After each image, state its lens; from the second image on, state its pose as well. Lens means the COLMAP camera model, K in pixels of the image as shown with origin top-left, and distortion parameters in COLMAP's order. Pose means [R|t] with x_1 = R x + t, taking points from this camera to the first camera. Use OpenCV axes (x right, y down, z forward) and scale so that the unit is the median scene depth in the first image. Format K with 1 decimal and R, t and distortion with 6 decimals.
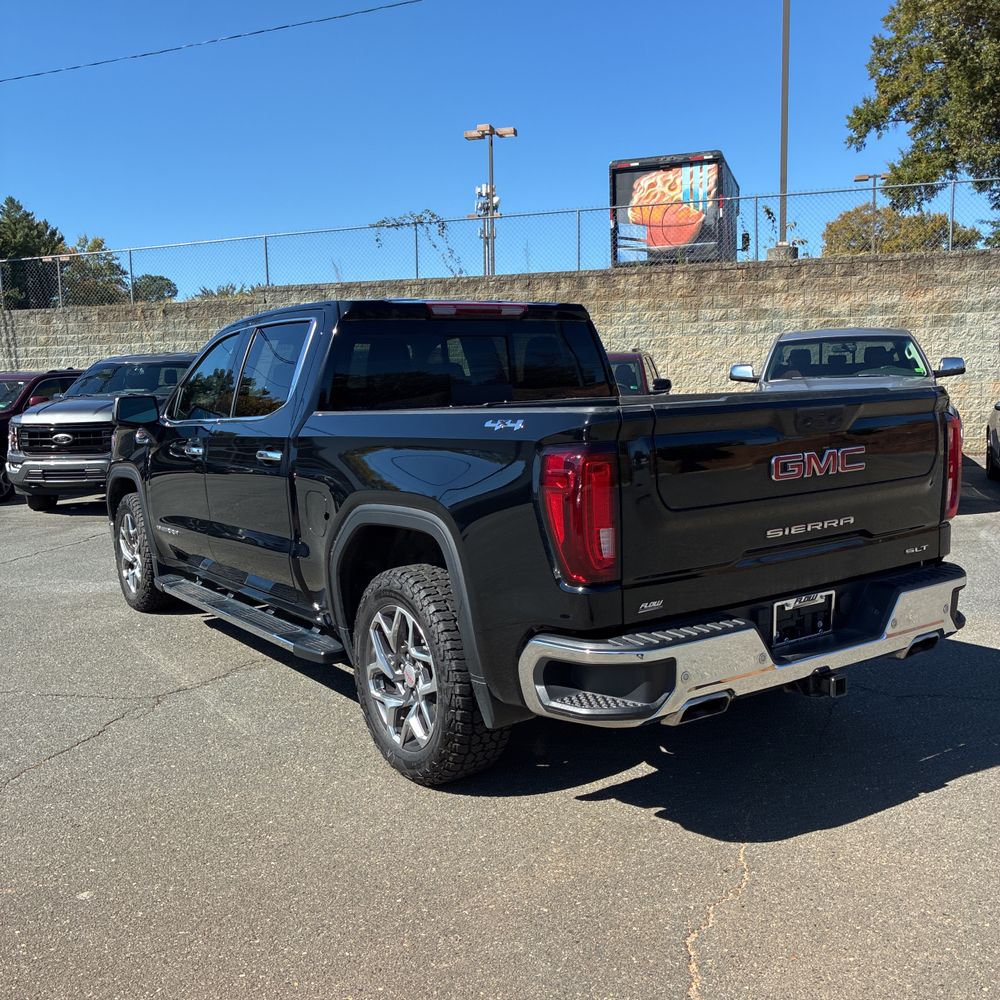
lens RADIAL K [[1028.9, 0, 500.0], [0, 1028.9, 500.0], [0, 0, 1]] dist [0.033589, -0.018578]
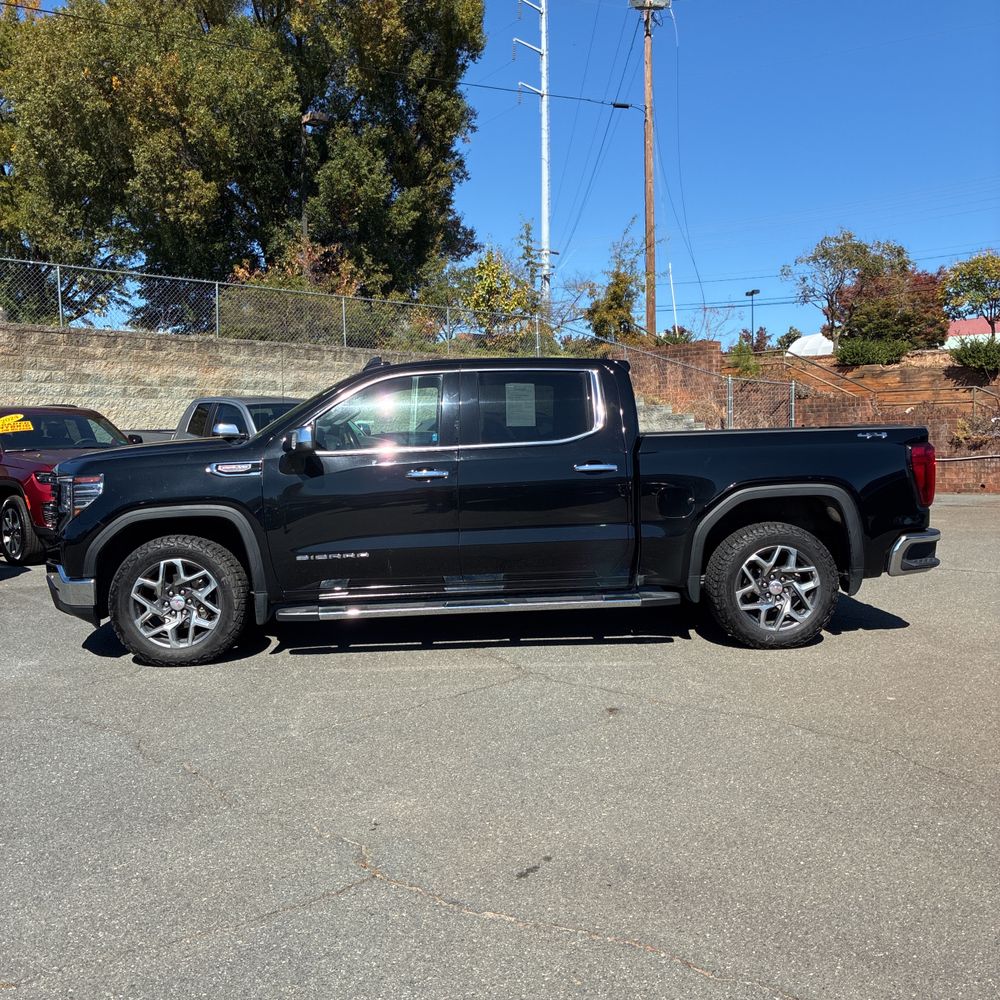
lens RADIAL K [[1028.9, 0, 500.0], [0, 1028.9, 500.0], [0, 0, 1]] dist [0.033589, -0.018578]
pose [[0.472074, -0.037797, 0.880748, -1.007702], [0.106357, 0.994225, -0.014339, 0.002219], [-0.875119, 0.100442, 0.473368, 0.325569]]
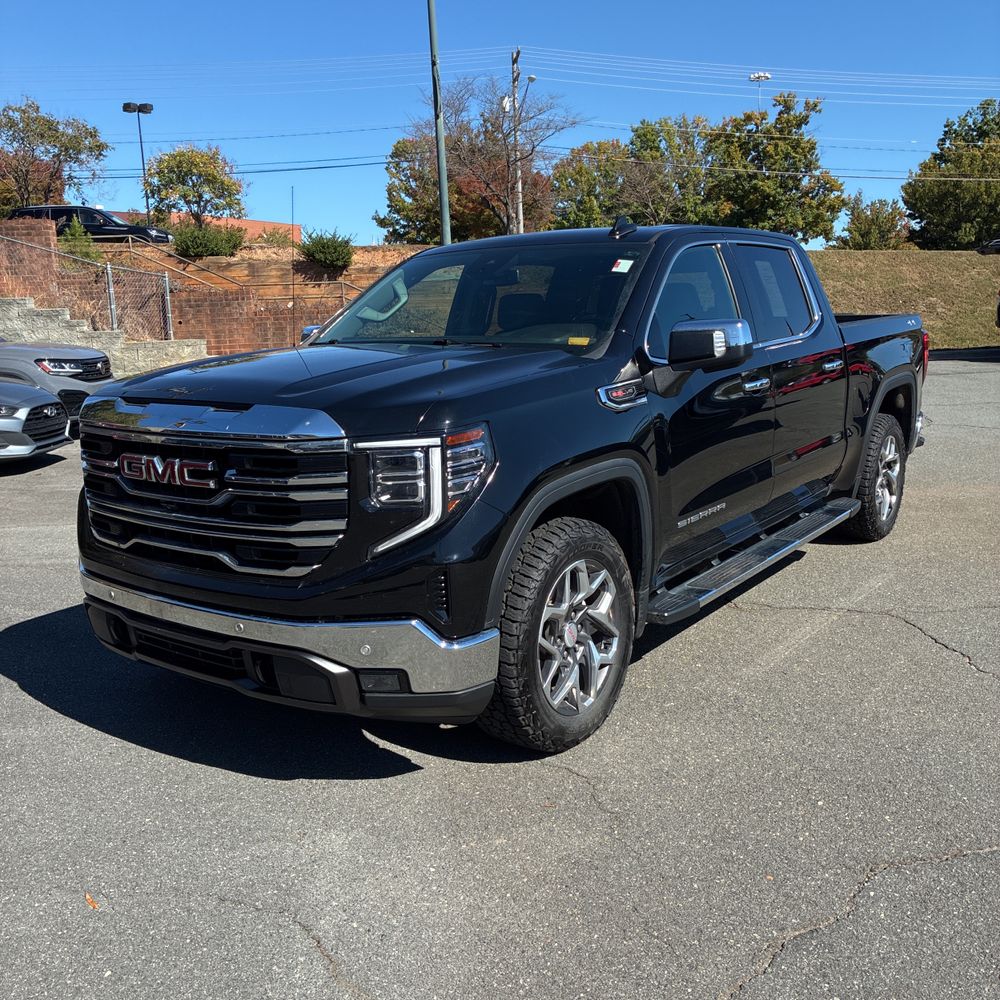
lens RADIAL K [[1017.4, 0, 500.0], [0, 1017.4, 500.0], [0, 0, 1]] dist [0.042284, -0.004683]
pose [[-0.375132, -0.133389, 0.917324, -0.808806], [0.151328, 0.967505, 0.202570, -0.118390], [-0.914536, 0.214808, -0.342757, 1.147731]]
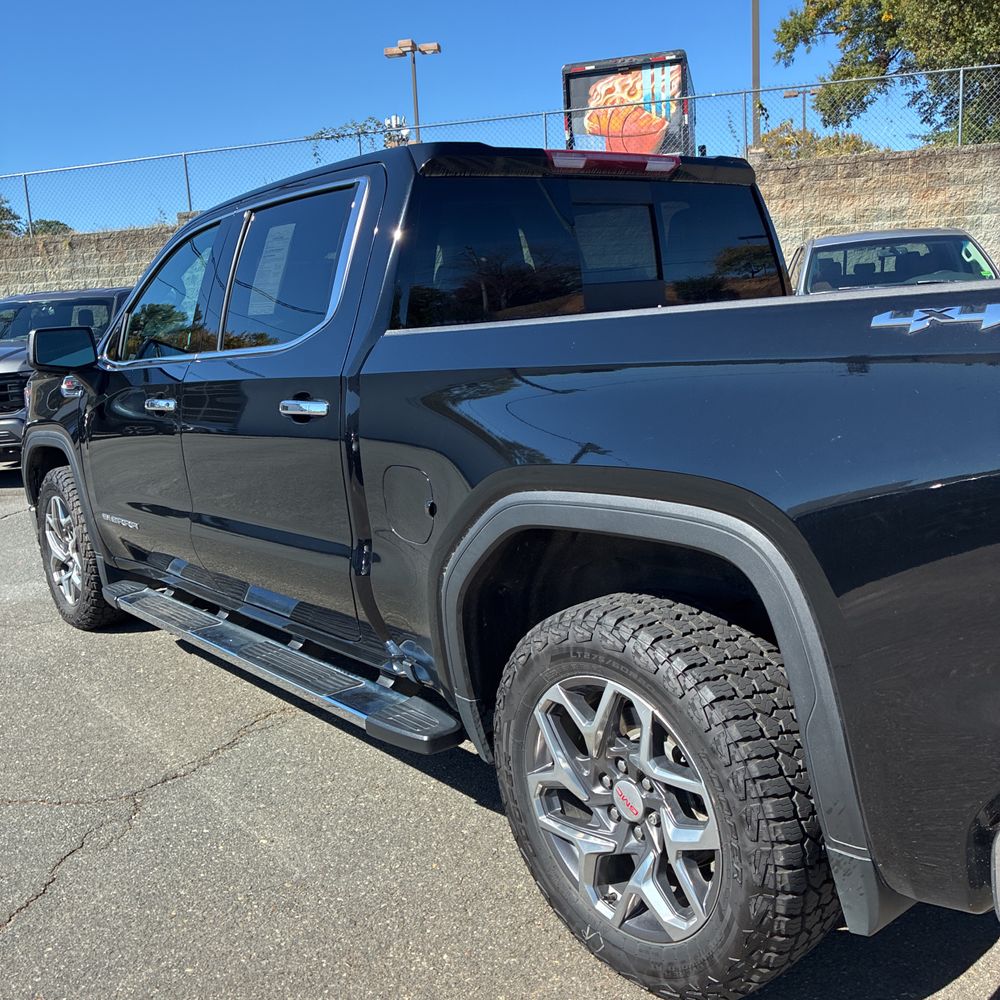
lens RADIAL K [[1016.3, 0, 497.9], [0, 1016.3, 483.9], [0, 0, 1]] dist [0.020196, 0.005701]
pose [[0.995827, -0.049091, 0.076930, -0.106897], [0.045513, 0.997829, 0.047593, -0.014738], [-0.079099, -0.043893, 0.995900, 0.265905]]
